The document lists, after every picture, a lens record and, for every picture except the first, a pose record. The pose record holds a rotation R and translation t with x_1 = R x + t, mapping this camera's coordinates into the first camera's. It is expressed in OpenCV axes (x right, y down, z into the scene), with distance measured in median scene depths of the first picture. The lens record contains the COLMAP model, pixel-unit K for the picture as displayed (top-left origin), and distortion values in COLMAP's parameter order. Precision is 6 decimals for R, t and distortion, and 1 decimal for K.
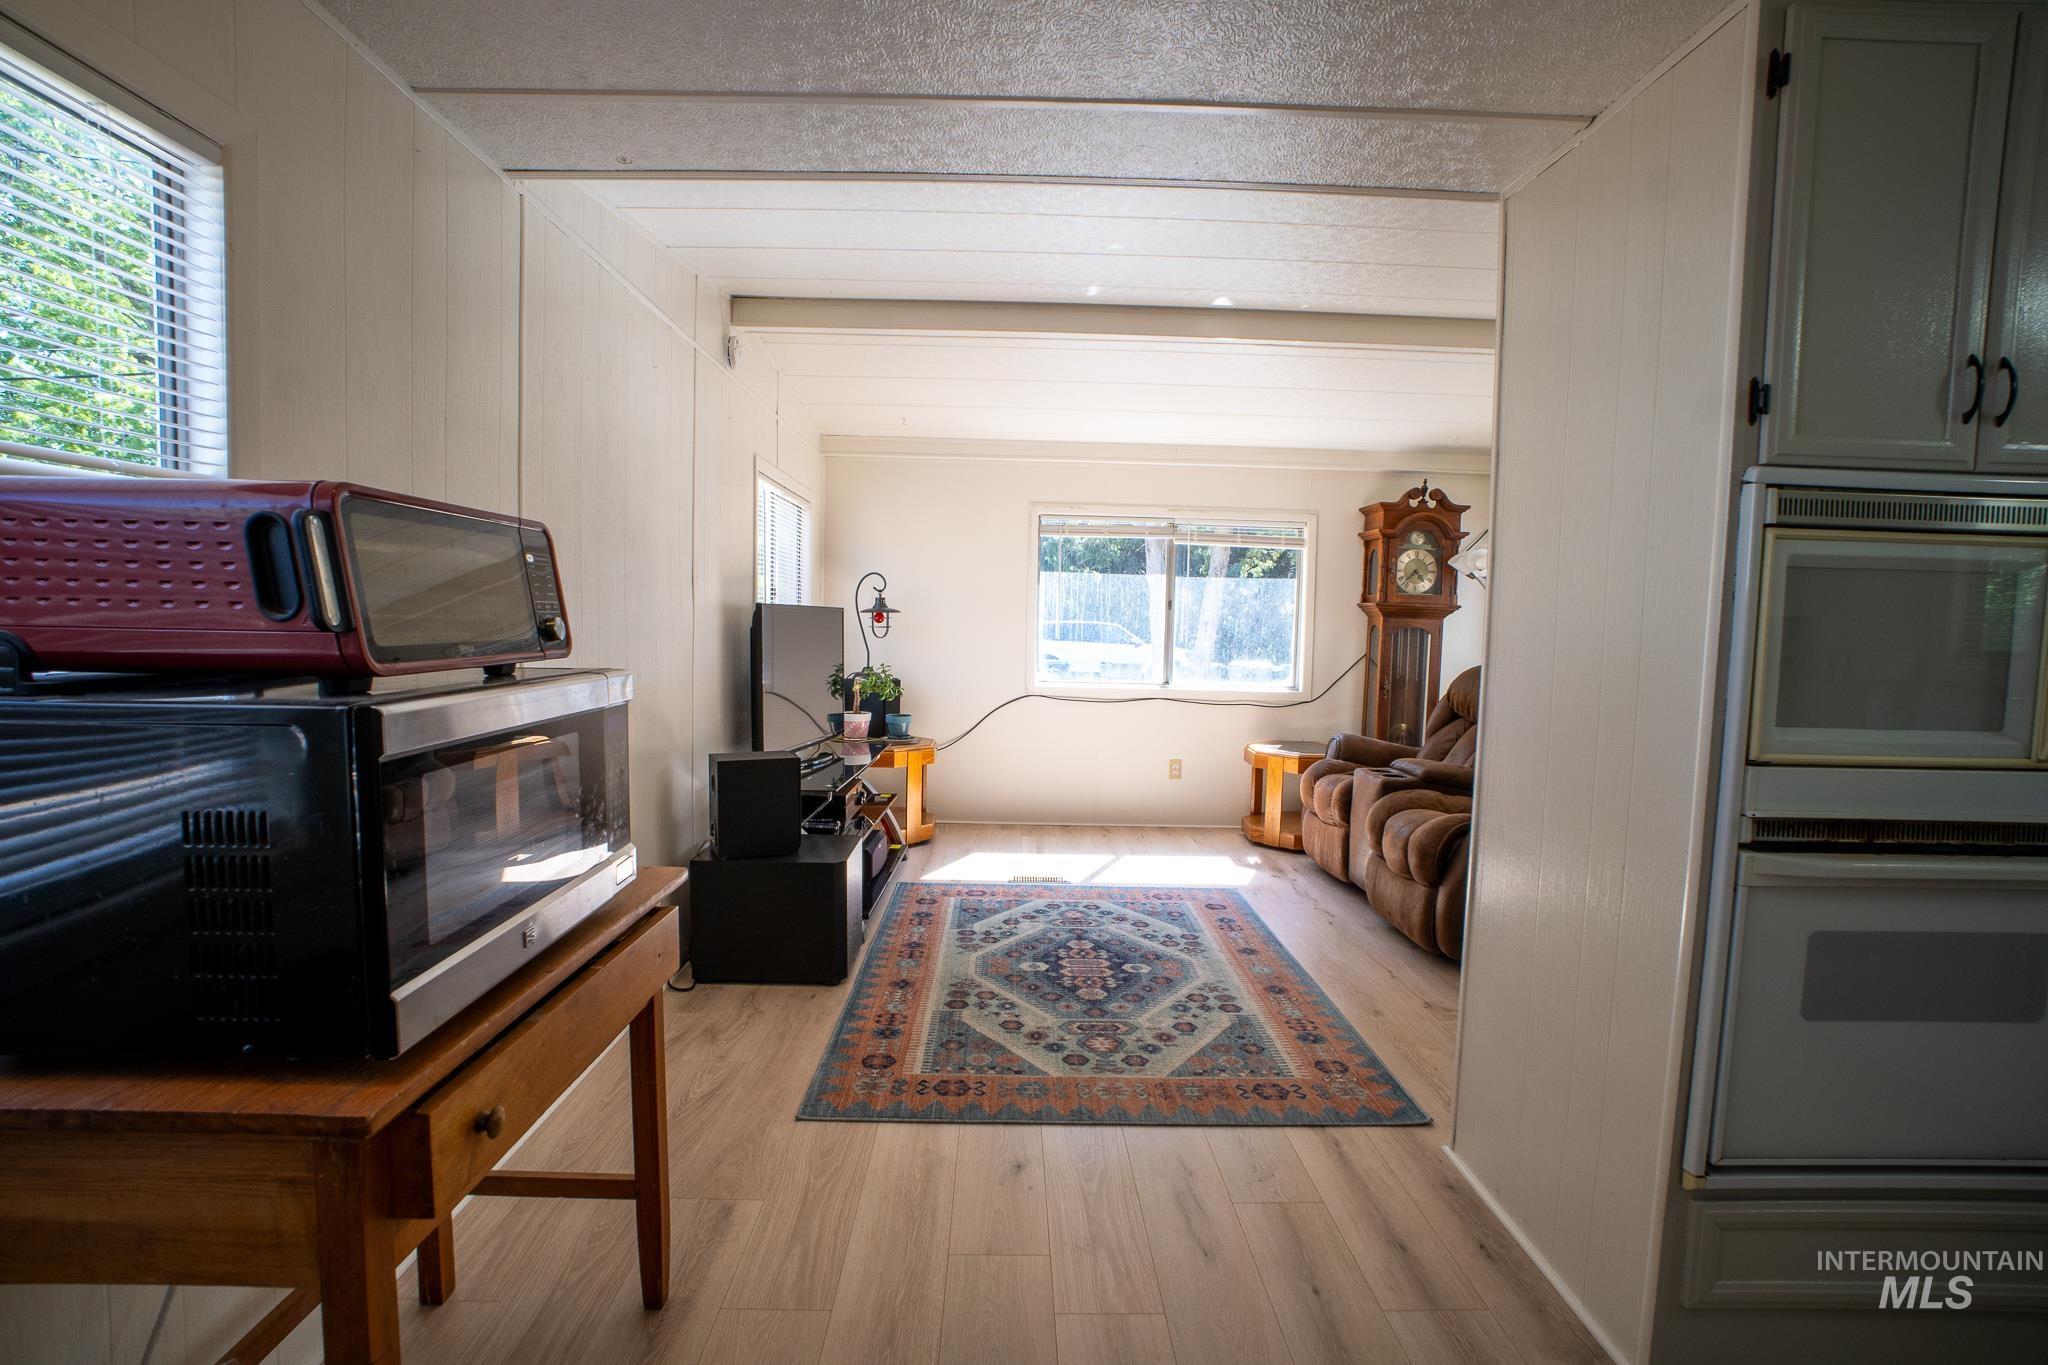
lens RADIAL K [[991.3, 0, 1024.3], [0, 991.3, 691.5], [0, 0, 1]] dist [-0.070192, 0.025178]
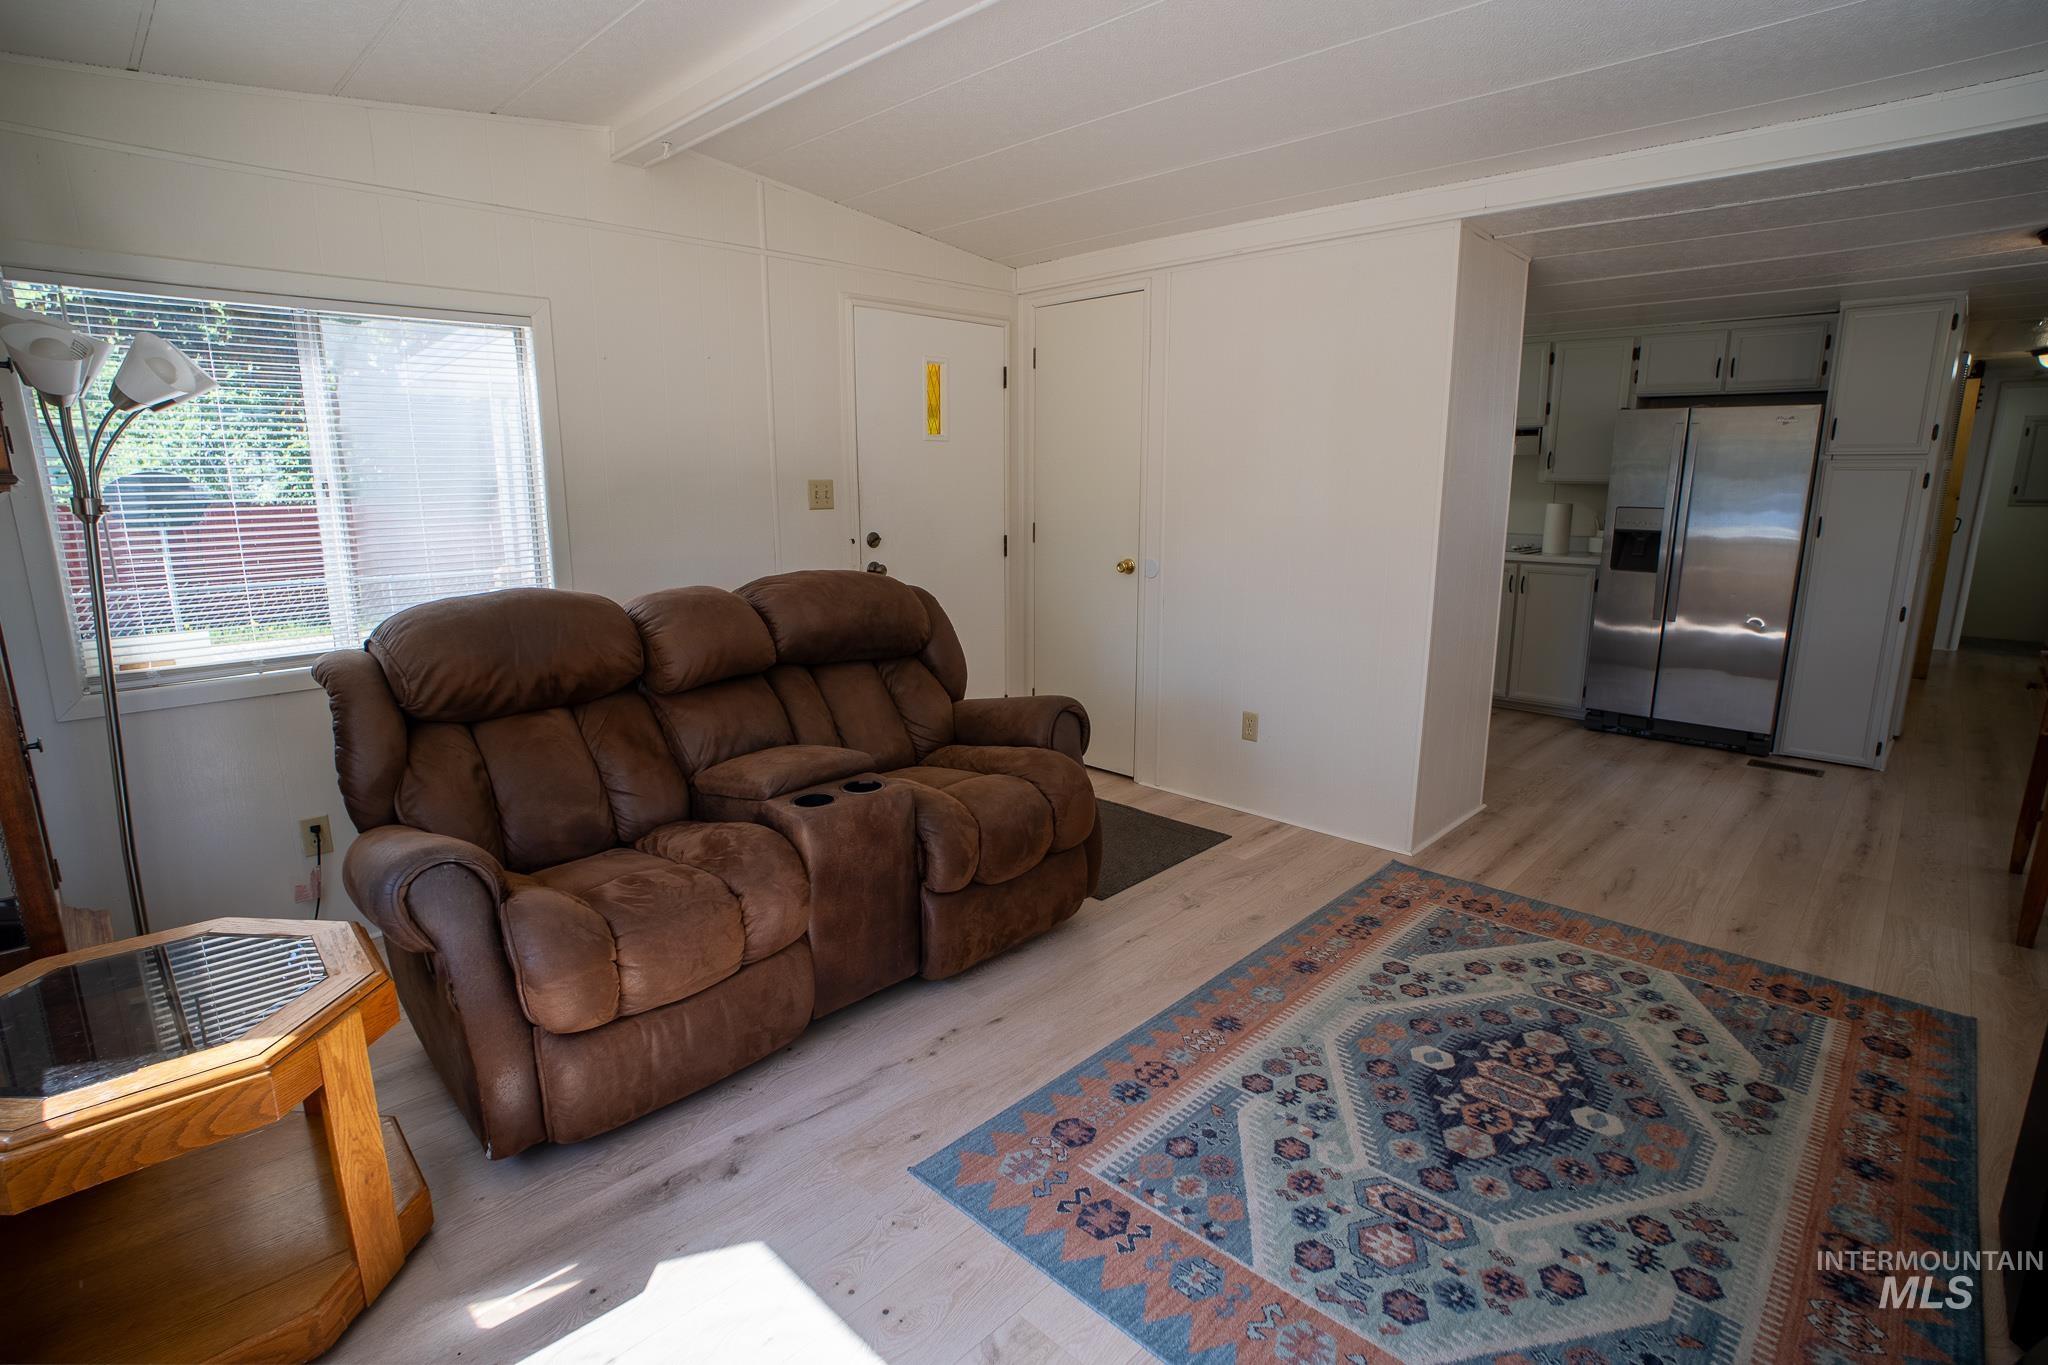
lens RADIAL K [[983.9, 0, 1048.4], [0, 983.9, 688.6], [0, 0, 1]] dist [-0.046672, 0.016836]
pose [[-0.718043, -0.169127, 0.675137, -0.099653], [0.033193, 0.960601, 0.275941, -0.147551], [-0.695207, 0.220547, -0.684139, 1.531062]]
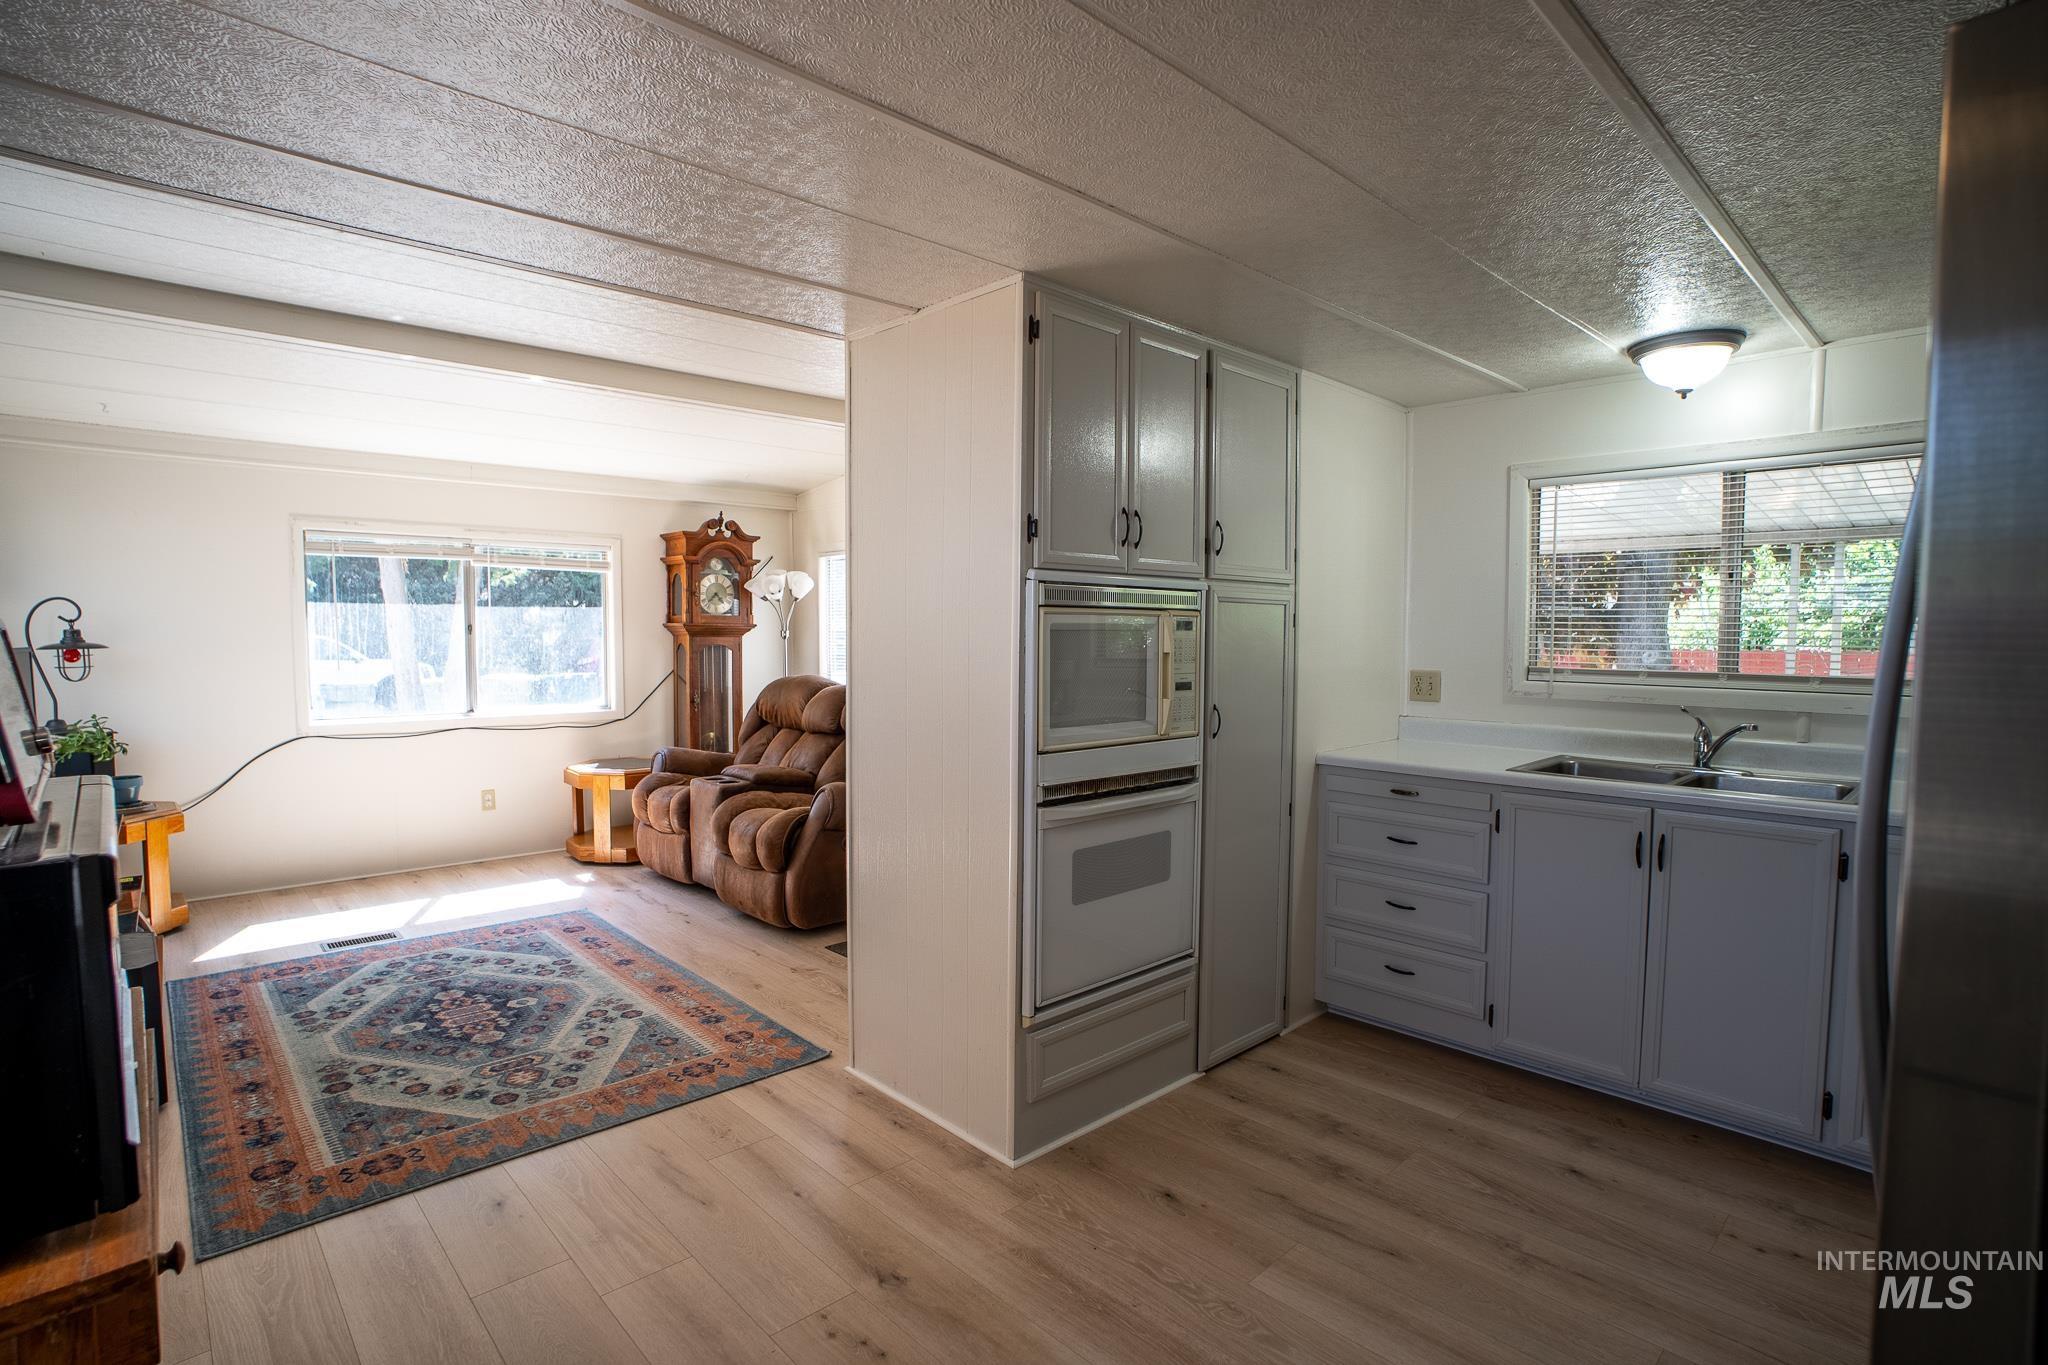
lens RADIAL K [[991.3, 0, 1030.7], [0, 991.3, 688.7], [0, 0, 1]] dist [-0.070192, 0.025178]
pose [[0.735768, -0.059858, 0.674583, -0.148131], [0.061773, 0.997866, 0.021168, -0.027773], [-0.674411, 0.026096, 0.737895, -0.088092]]
